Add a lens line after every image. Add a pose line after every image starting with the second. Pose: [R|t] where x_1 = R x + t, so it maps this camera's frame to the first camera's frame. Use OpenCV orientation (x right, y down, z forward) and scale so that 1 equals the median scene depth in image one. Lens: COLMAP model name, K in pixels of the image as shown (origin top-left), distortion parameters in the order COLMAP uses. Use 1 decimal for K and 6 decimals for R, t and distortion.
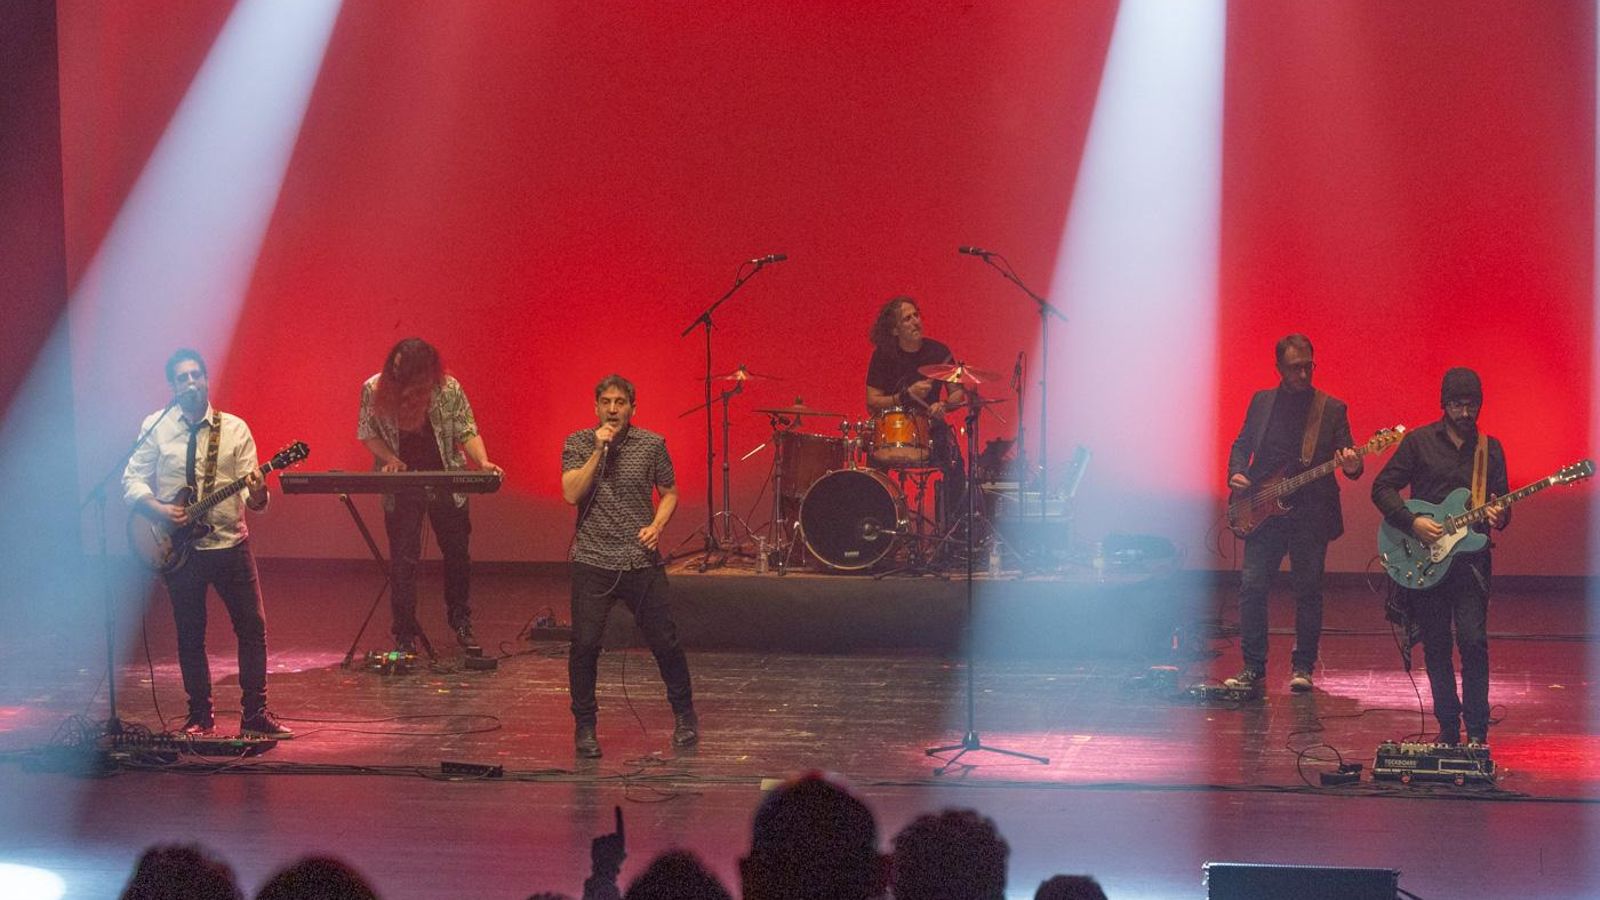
lens RADIAL K [[3773.0, 0, 800.0], [0, 3773.0, 450.0], [0, 0, 1]] dist [-0.022993, 0.051433]
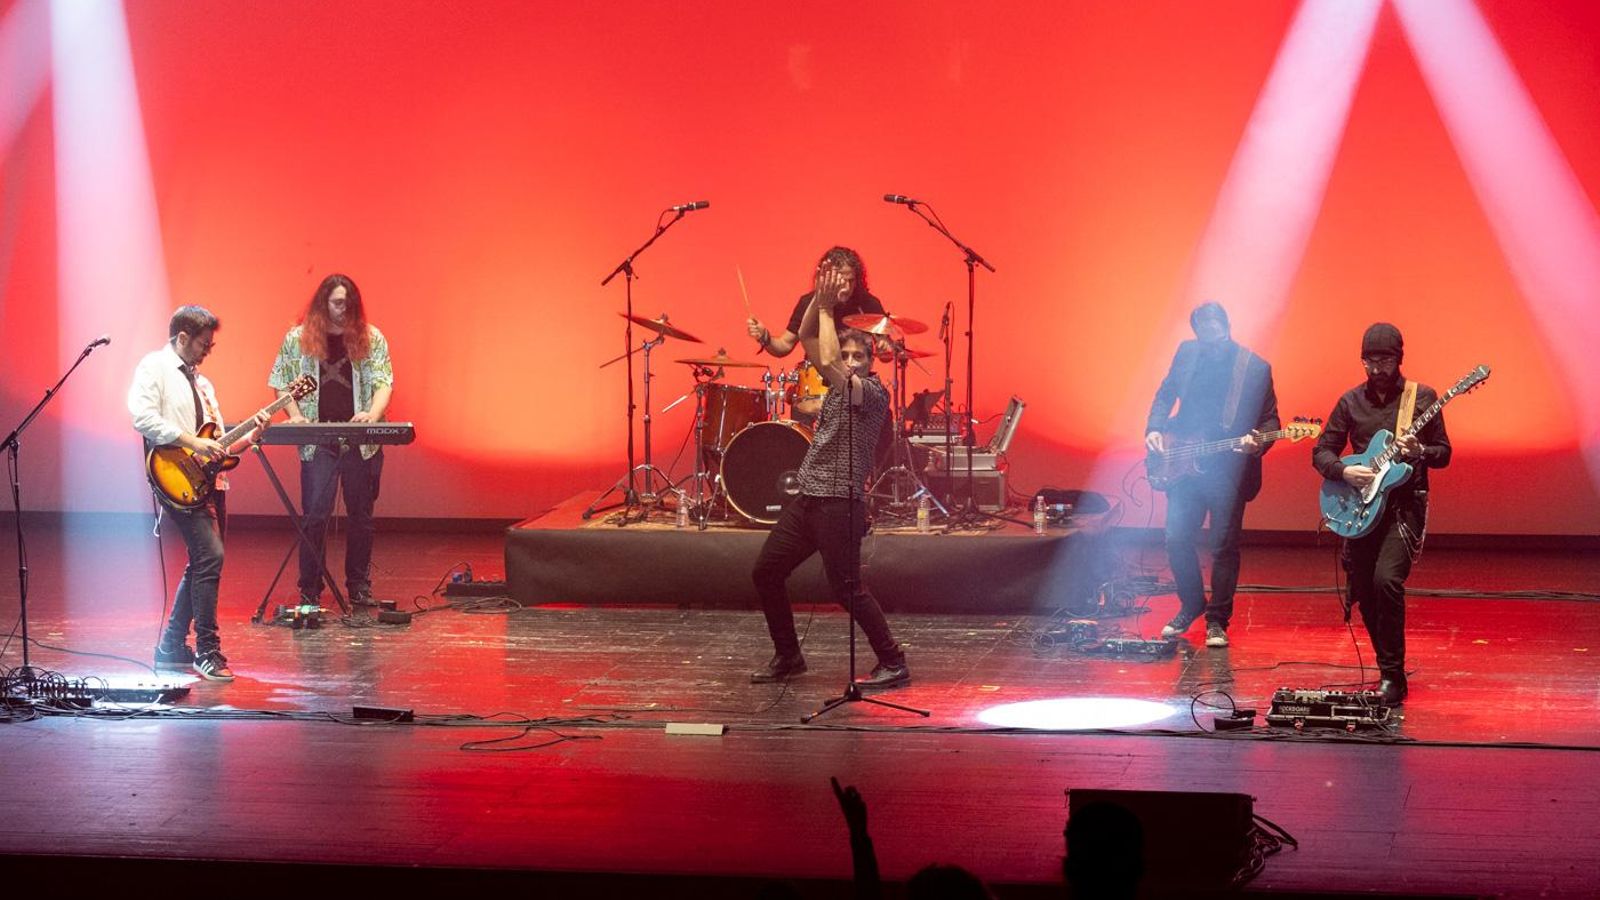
lens RADIAL K [[4480.0, 0, 800.0], [0, 4480.0, 450.0], [0, 0, 1]] dist [0.036018, -0.803886]
pose [[0.999993, 0.002623, 0.002753, 0.017991], [-0.002650, 0.999949, 0.009712, 0.001214], [-0.002728, -0.009719, 0.999949, -0.170722]]
